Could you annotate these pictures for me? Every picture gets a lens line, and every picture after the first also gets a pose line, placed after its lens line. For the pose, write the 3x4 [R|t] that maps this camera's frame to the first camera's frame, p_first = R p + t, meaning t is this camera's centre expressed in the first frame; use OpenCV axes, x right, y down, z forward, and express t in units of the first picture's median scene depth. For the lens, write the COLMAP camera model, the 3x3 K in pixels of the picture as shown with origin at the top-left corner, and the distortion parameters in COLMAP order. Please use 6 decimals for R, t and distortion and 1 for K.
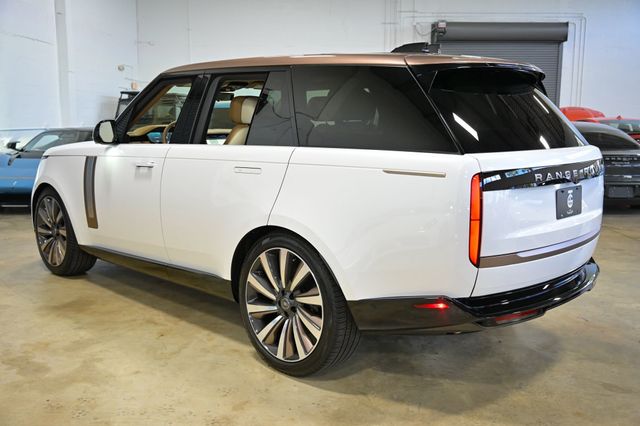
lens RADIAL K [[607.9, 0, 315.8], [0, 607.9, 217.4], [0, 0, 1]] dist [-0.013277, 0.000000]
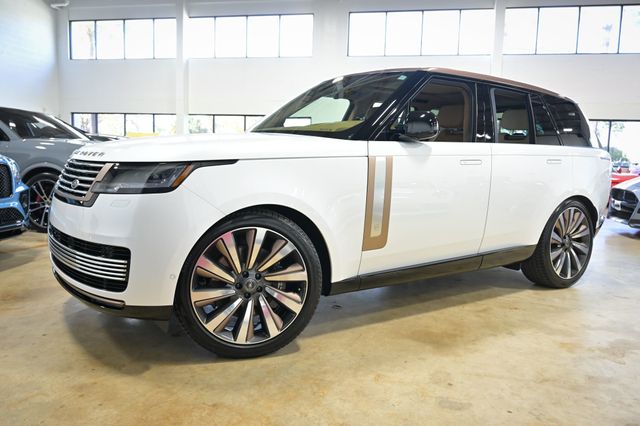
lens RADIAL K [[511.6, 0, 317.7], [0, 511.6, 206.8], [0, 0, 1]] dist [-0.005005, 0.012598]
pose [[0.187687, -0.098049, 0.977323, -1.252239], [0.126710, 0.989108, 0.074898, -0.116224], [-0.974022, 0.109779, 0.198066, 1.152967]]
